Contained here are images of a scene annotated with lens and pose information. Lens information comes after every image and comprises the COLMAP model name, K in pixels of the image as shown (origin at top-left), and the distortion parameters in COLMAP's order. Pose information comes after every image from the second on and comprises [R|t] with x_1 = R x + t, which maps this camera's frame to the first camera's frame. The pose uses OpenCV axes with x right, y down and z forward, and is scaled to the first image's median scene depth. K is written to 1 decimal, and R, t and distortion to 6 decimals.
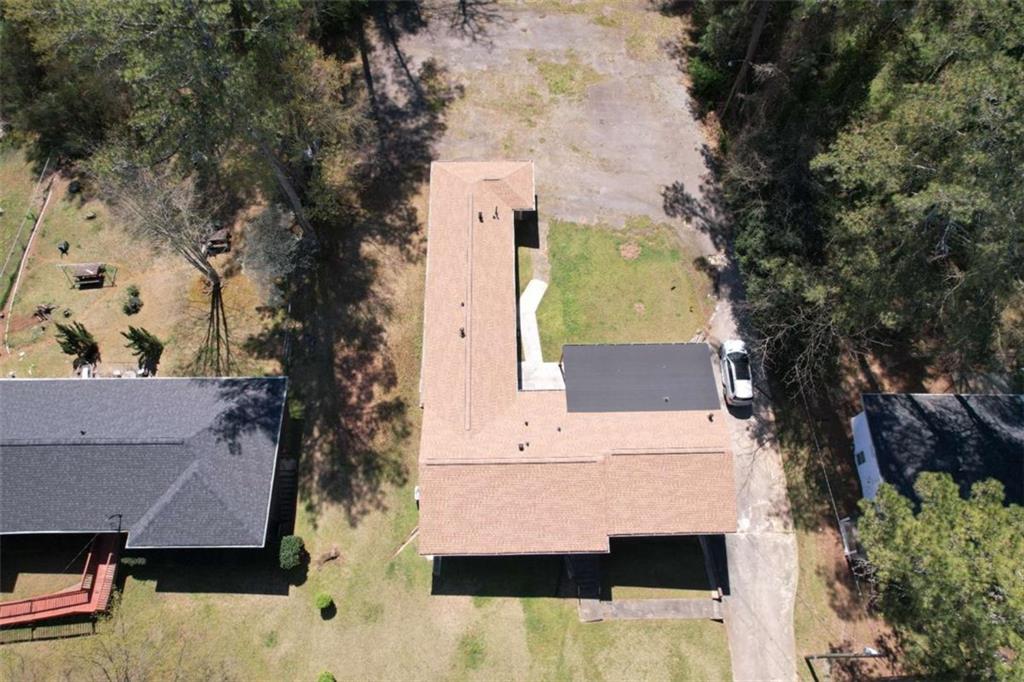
lens RADIAL K [[652.9, 0, 515.2], [0, 652.9, 344.7], [0, 0, 1]] dist [-0.060142, 0.039502]
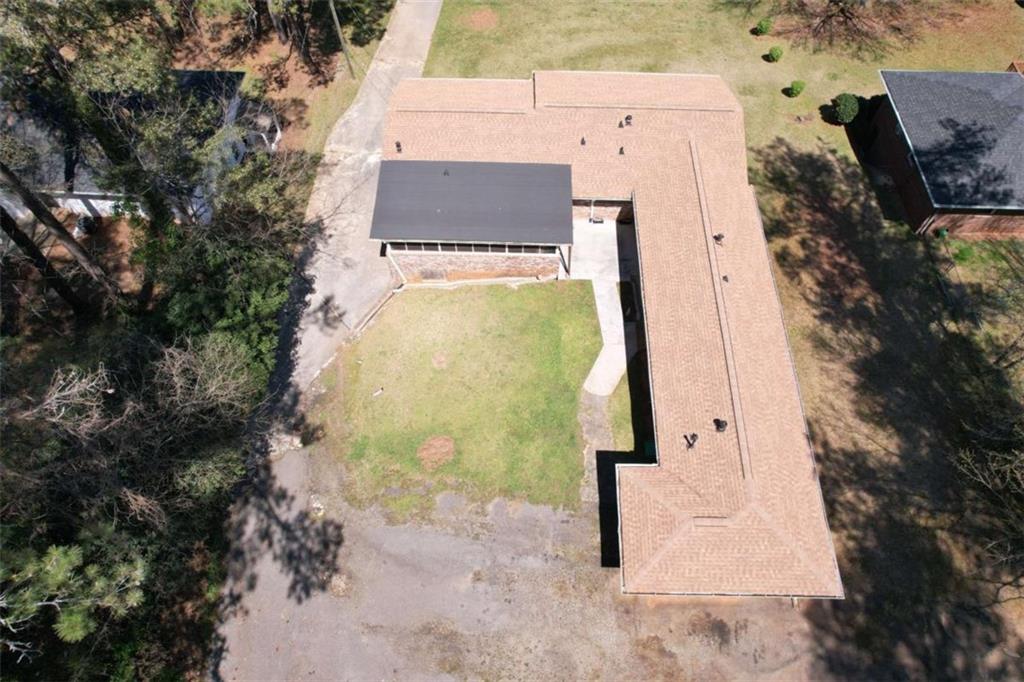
lens RADIAL K [[652.9, 0, 520.4], [0, 652.9, 359.9], [0, 0, 1]] dist [-0.060142, 0.039502]
pose [[-0.997812, -0.065646, -0.007872, 0.102671], [0.028714, -0.537509, 0.842769, -0.551386], [-0.059556, 0.840699, 0.538218, 0.591417]]
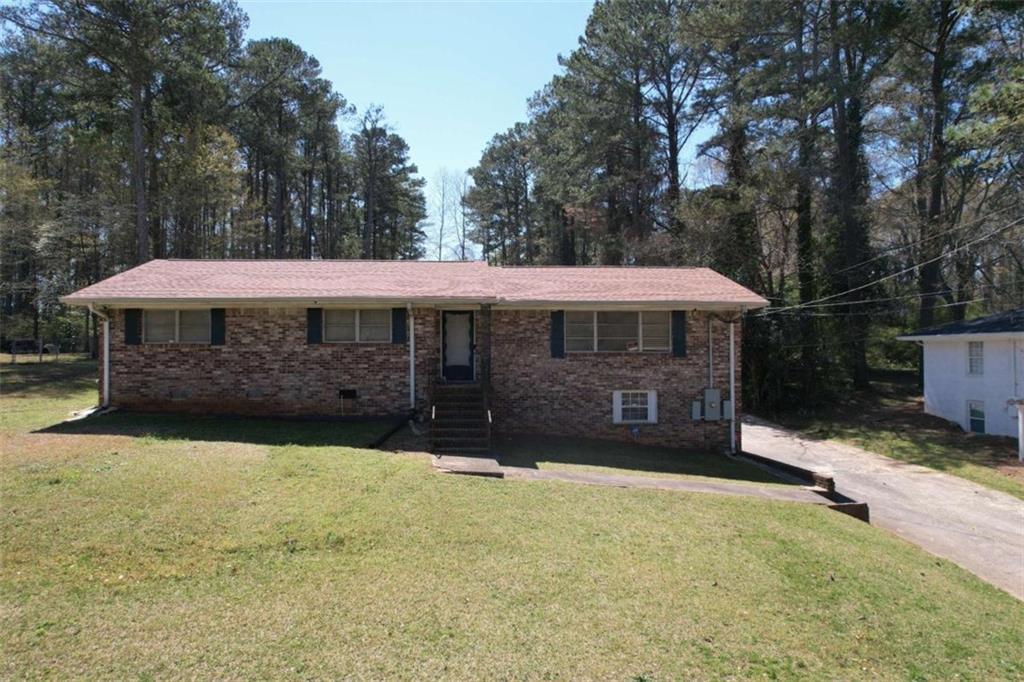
lens RADIAL K [[652.9, 0, 508.2], [0, 652.9, 346.5], [0, 0, 1]] dist [-0.060142, 0.039502]
pose [[0.999001, -0.031131, 0.032072, 0.094802], [0.042560, 0.443367, -0.895329, 0.510652], [0.013653, 0.895799, 0.444249, 0.580717]]
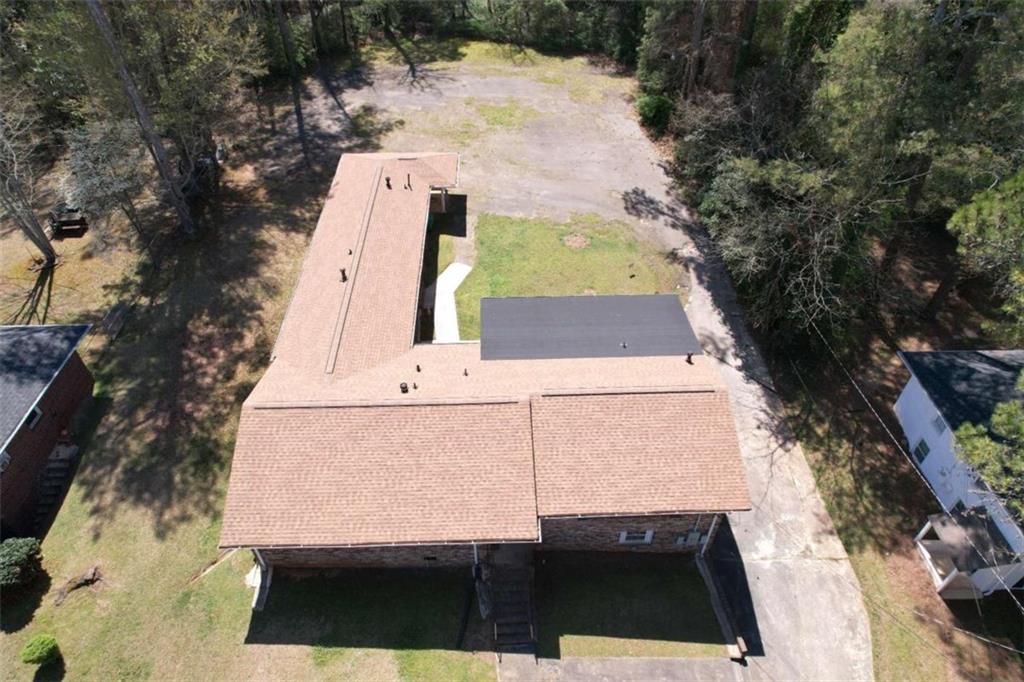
lens RADIAL K [[652.9, 0, 510.9], [0, 652.9, 343.2], [0, 0, 1]] dist [-0.060142, 0.039502]
pose [[0.999535, -0.022025, -0.021081, 0.094312], [0.012952, 0.932706, -0.360405, 0.252590], [0.027601, 0.359964, 0.932558, 0.266895]]
